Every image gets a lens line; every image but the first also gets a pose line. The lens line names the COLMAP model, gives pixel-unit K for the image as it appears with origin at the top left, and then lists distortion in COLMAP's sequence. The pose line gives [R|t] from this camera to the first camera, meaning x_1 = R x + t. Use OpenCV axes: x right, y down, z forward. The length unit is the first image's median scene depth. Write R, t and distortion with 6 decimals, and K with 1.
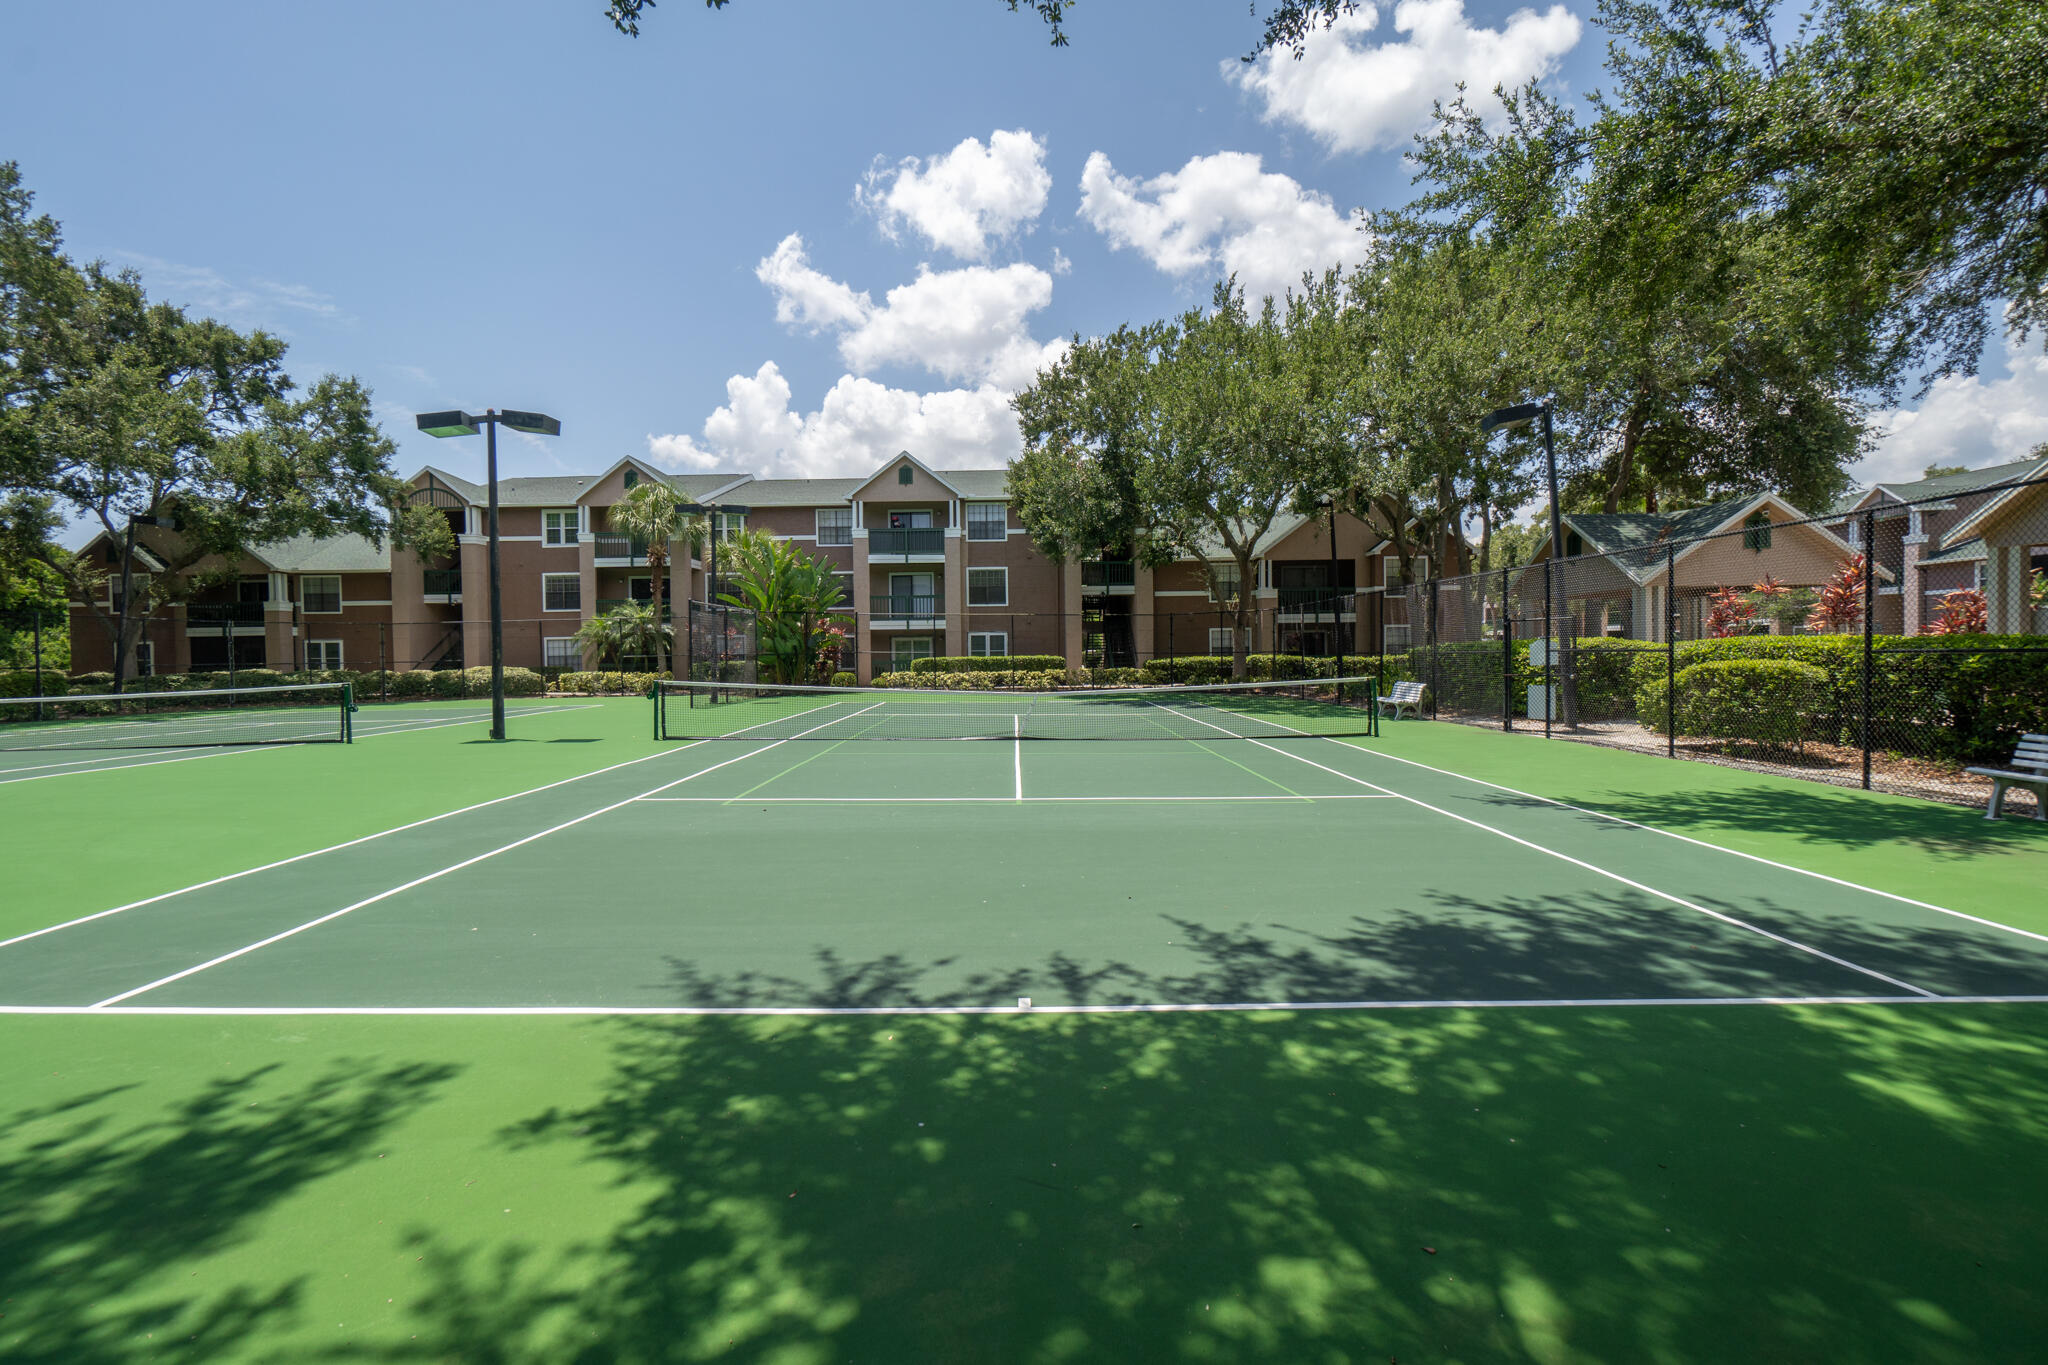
lens RADIAL K [[882.7, 0, 1021.8], [0, 882.7, 676.2], [0, 0, 1]] dist [0.002691, 0.000155]
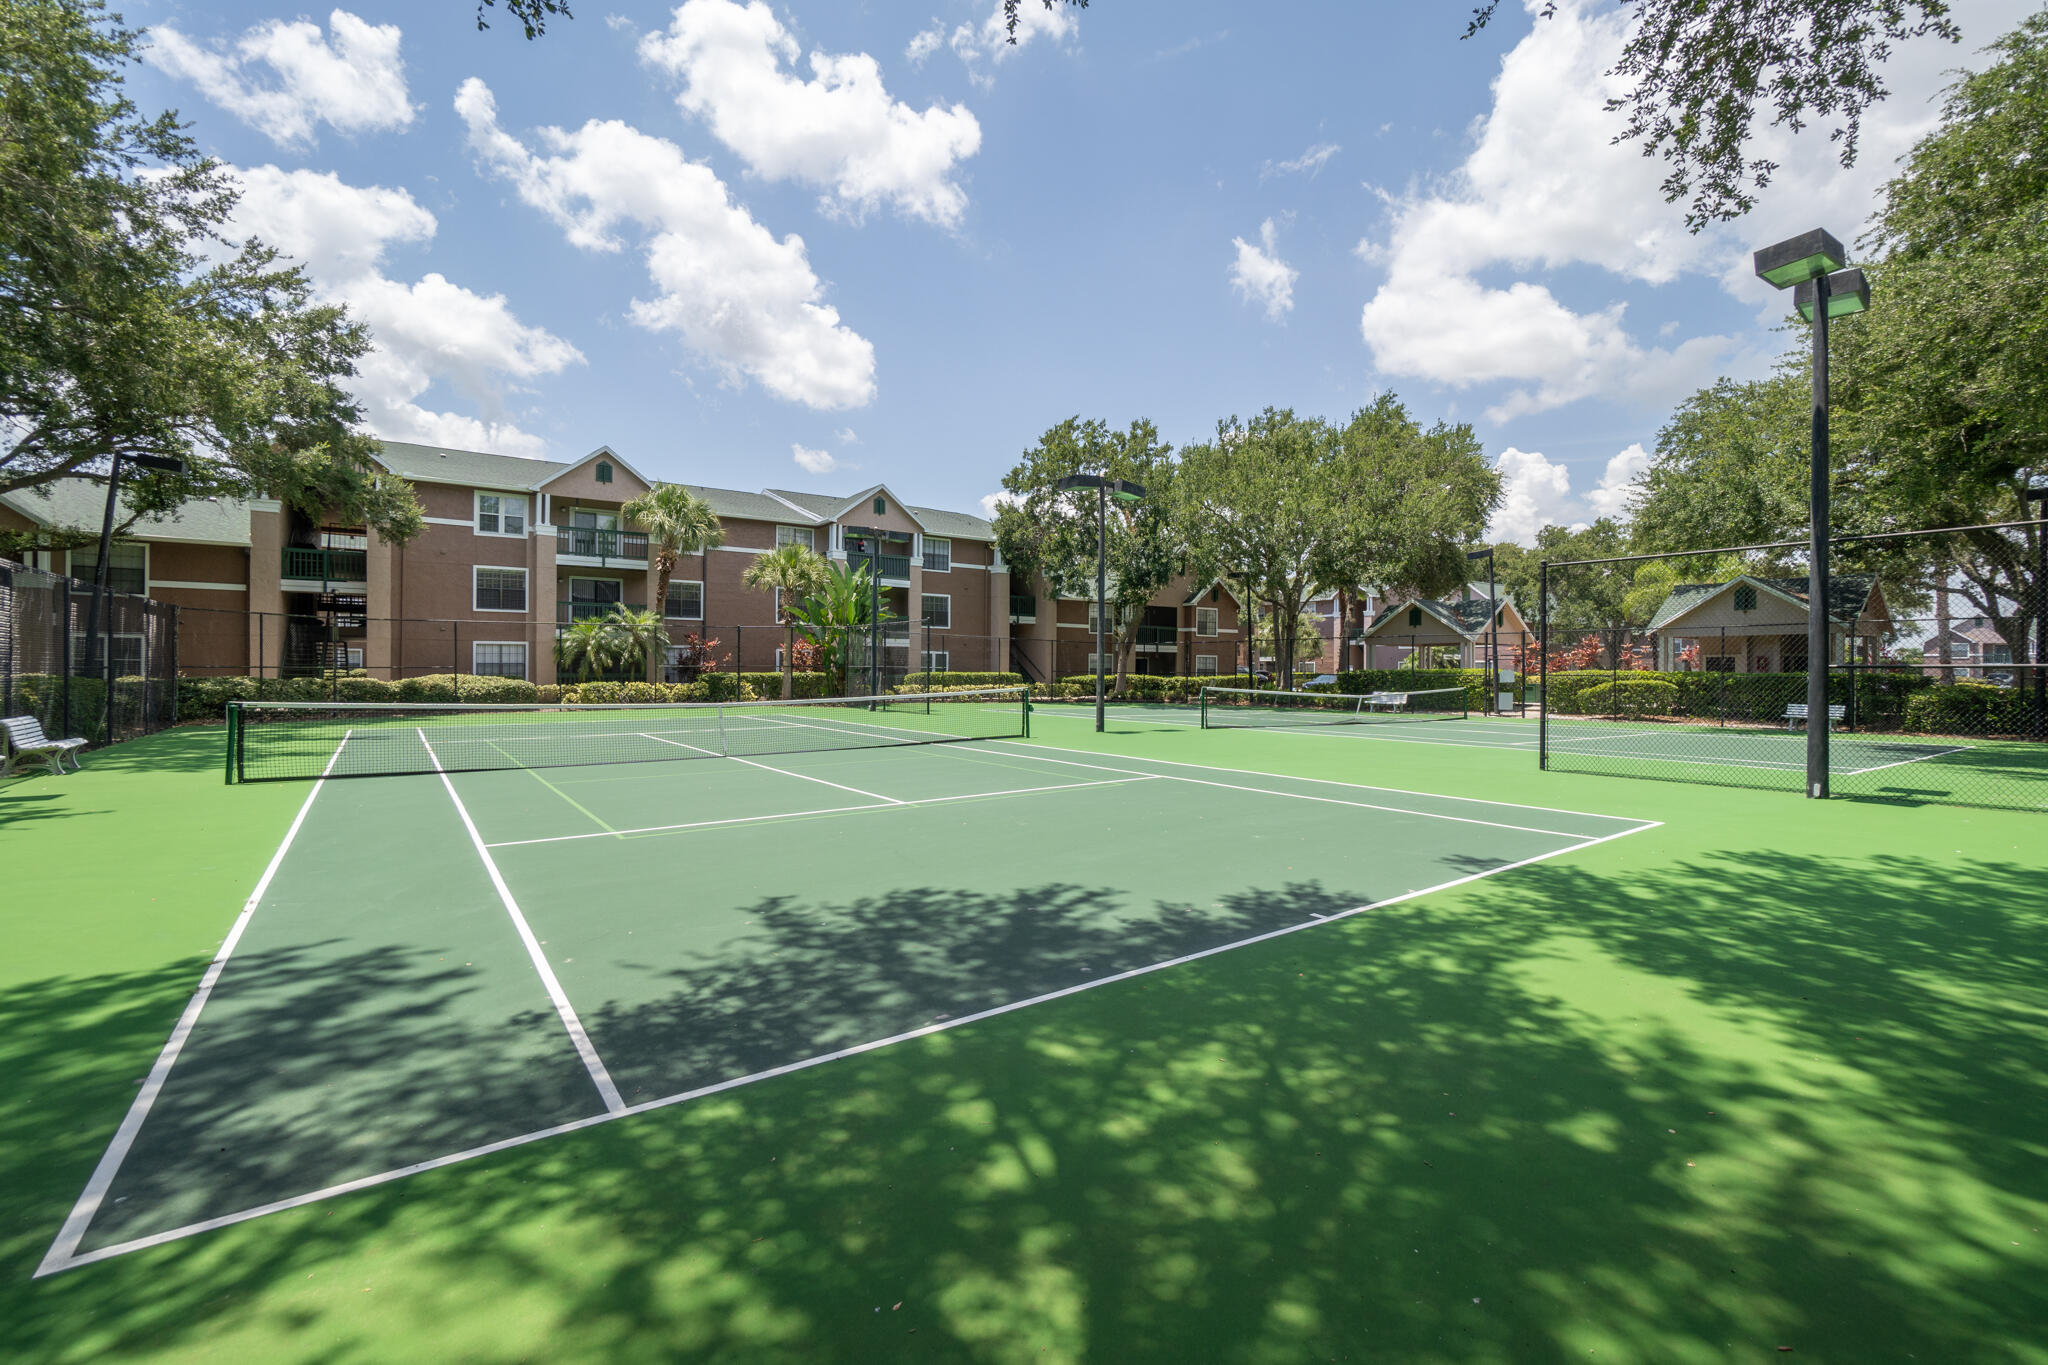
lens RADIAL K [[882.7, 0, 1023.6], [0, 882.7, 678.0], [0, 0, 1]] dist [0.002691, 0.000155]
pose [[0.811236, 0.012888, 0.584576, -0.613595], [-0.001605, 0.999802, -0.019816, 0.007297], [-0.584716, 0.015137, 0.811097, 0.008648]]
